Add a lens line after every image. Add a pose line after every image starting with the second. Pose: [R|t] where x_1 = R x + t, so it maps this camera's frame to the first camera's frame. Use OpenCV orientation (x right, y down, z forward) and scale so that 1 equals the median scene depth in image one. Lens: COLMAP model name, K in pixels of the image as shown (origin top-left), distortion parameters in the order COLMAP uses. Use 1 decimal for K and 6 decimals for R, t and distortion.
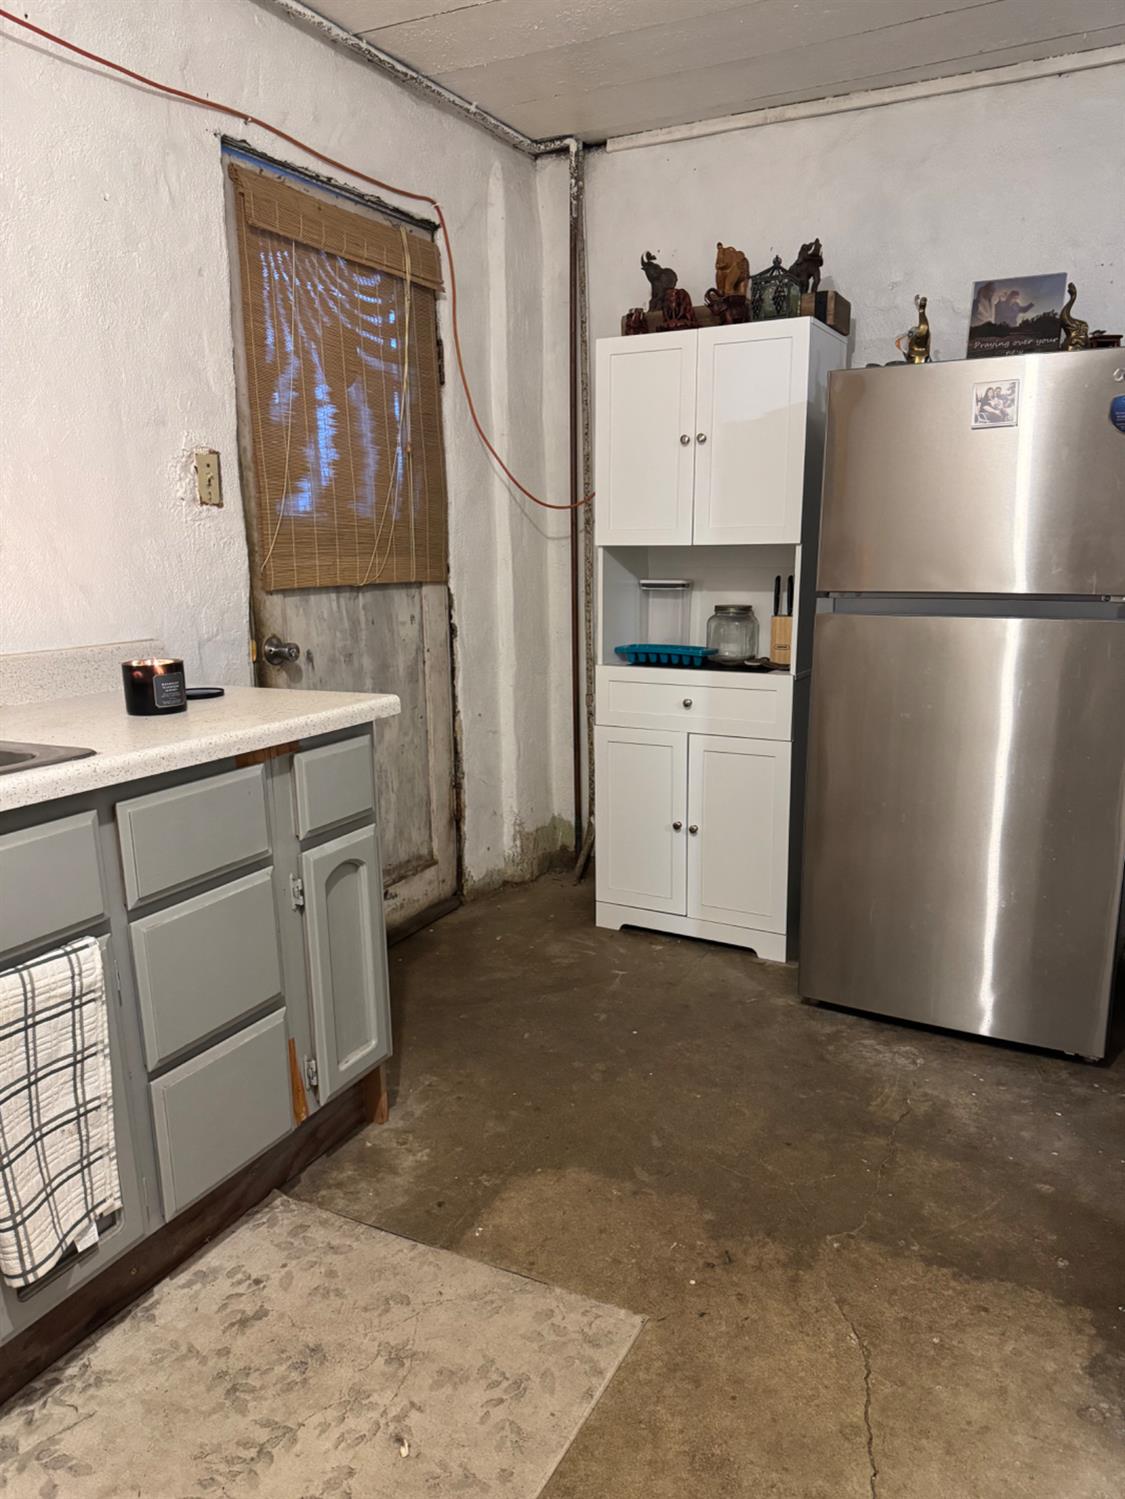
lens RADIAL K [[1059.9, 0, 566.5], [0, 1059.9, 749.2], [0, 0, 1]] dist [-0.001554, -0.009075]
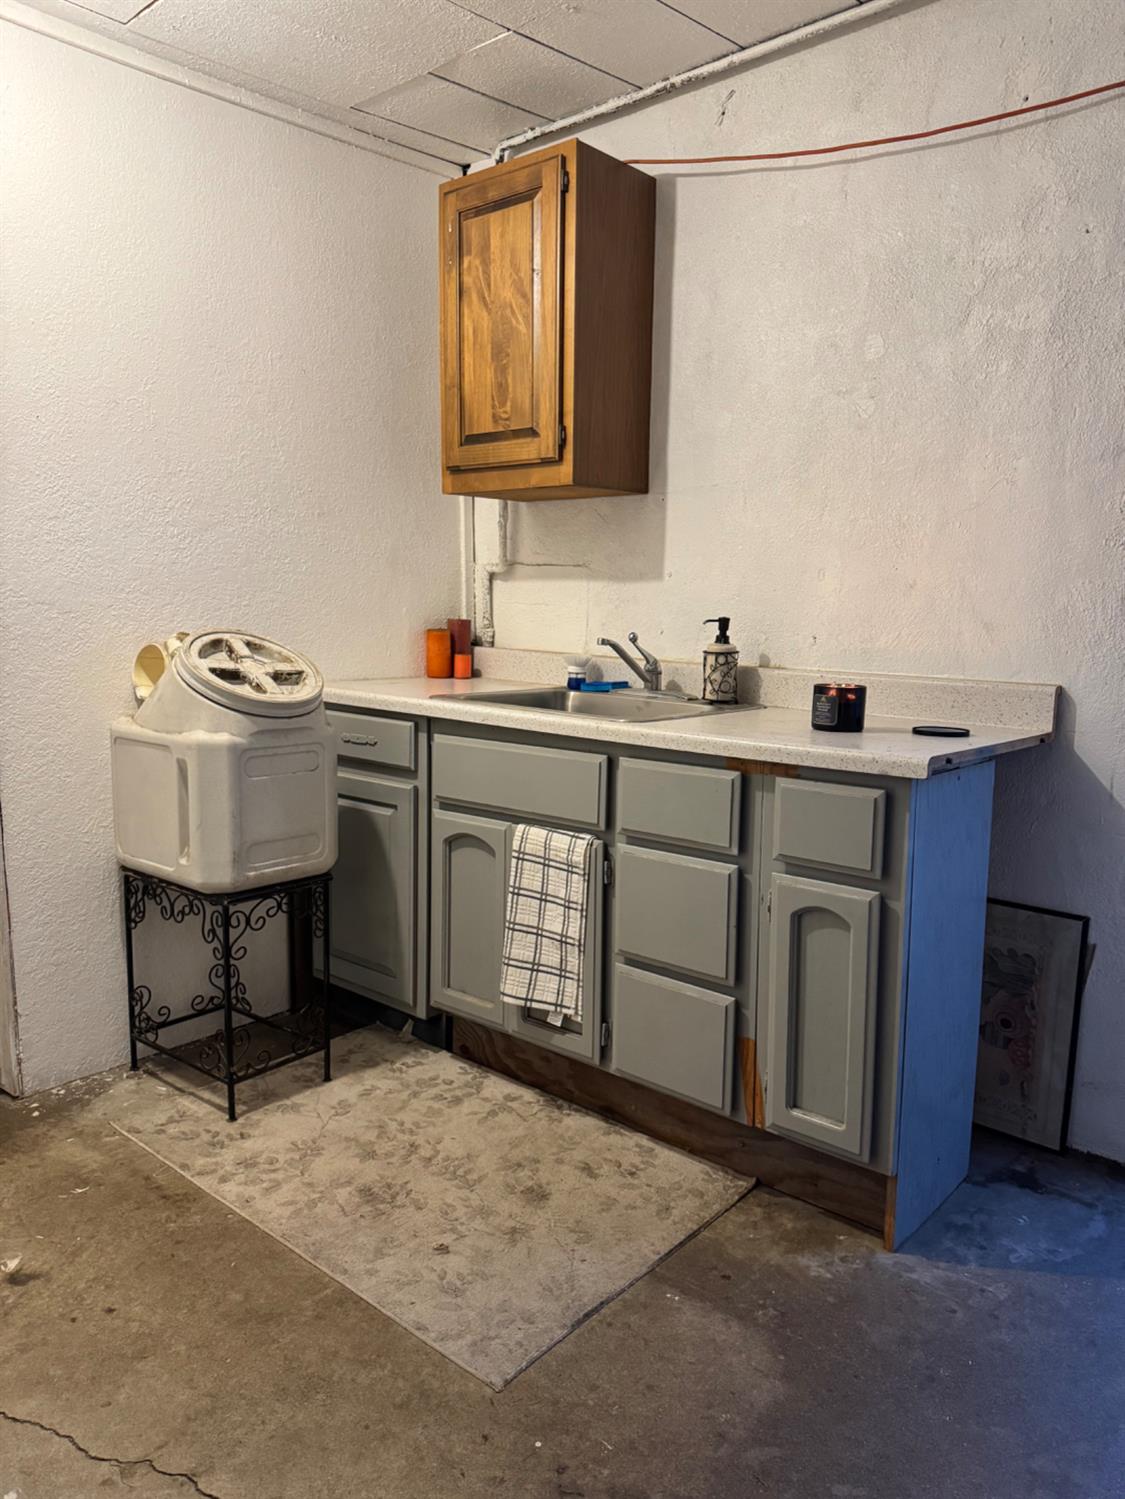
lens RADIAL K [[1059.9, 0, 565.4], [0, 1059.9, 749.5], [0, 0, 1]] dist [-0.001554, -0.009075]
pose [[-0.219322, 0.155541, -0.963174, 0.878460], [-0.213160, 0.955722, 0.202875, -0.209480], [0.952082, 0.249805, -0.176456, 1.080593]]
